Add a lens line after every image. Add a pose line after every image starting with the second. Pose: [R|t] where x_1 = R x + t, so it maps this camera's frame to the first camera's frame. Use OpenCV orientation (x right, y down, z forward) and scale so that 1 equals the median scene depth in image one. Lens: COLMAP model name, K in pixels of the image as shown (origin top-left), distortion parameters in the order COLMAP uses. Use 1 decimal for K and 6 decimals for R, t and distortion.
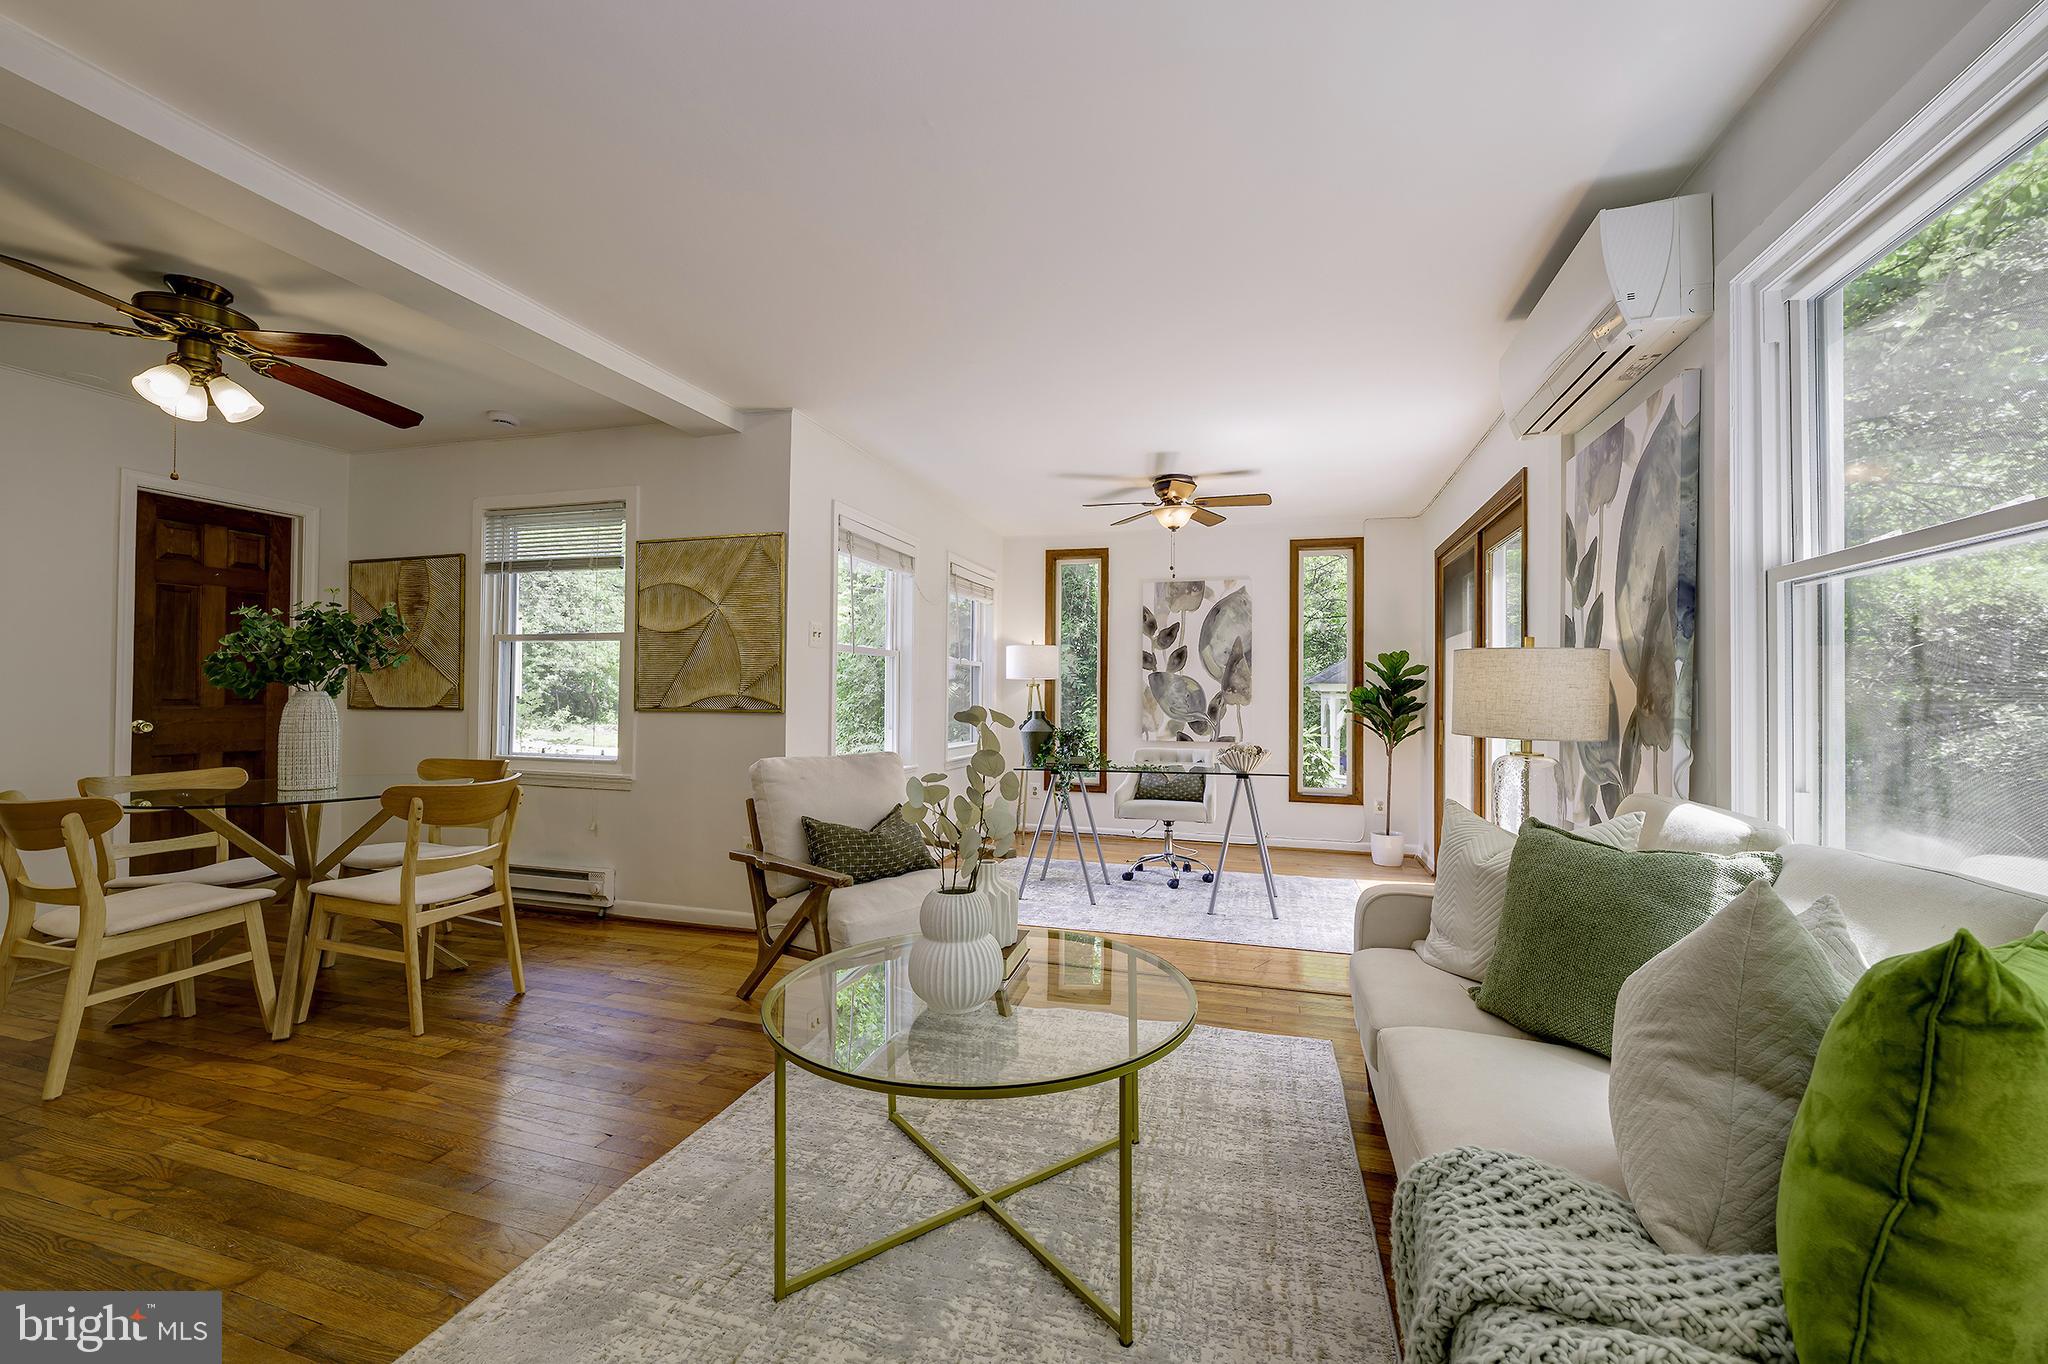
lens RADIAL K [[813.2, 0, 1041.2], [0, 813.2, 688.9], [0, 0, 1]] dist [-0.001280, 0.000078]
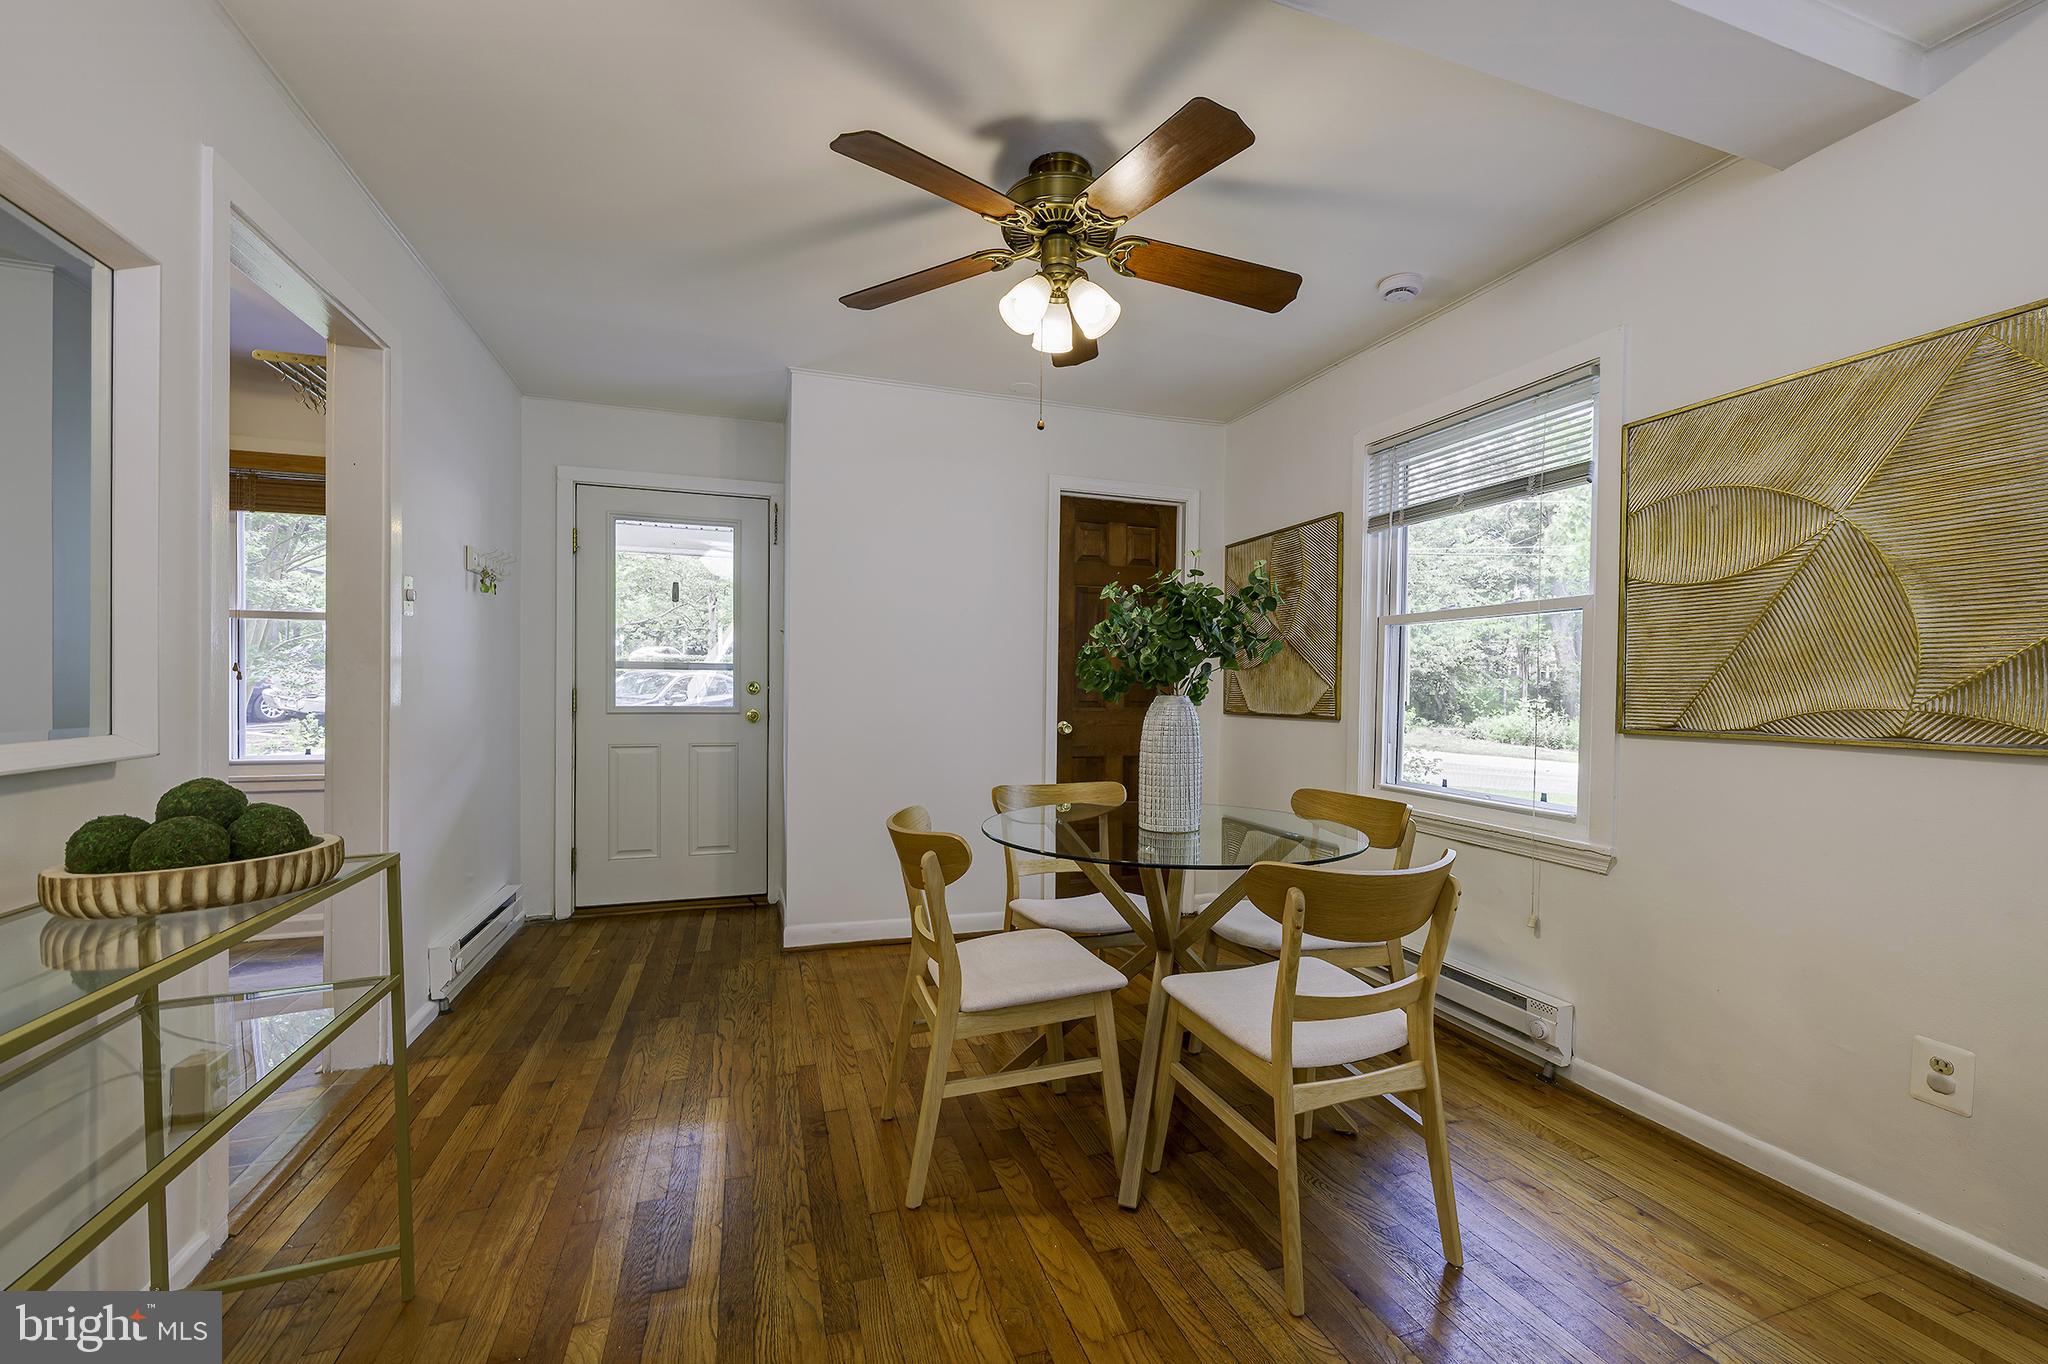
lens RADIAL K [[813.2, 0, 1041.2], [0, 813.2, 688.9], [0, 0, 1]] dist [-0.001280, 0.000078]
pose [[0.585645, 0.001519, -0.810566, -0.292289], [-0.002496, 0.999997, 0.000070, -0.002185], [0.810564, 0.001982, 0.585647, 0.371241]]
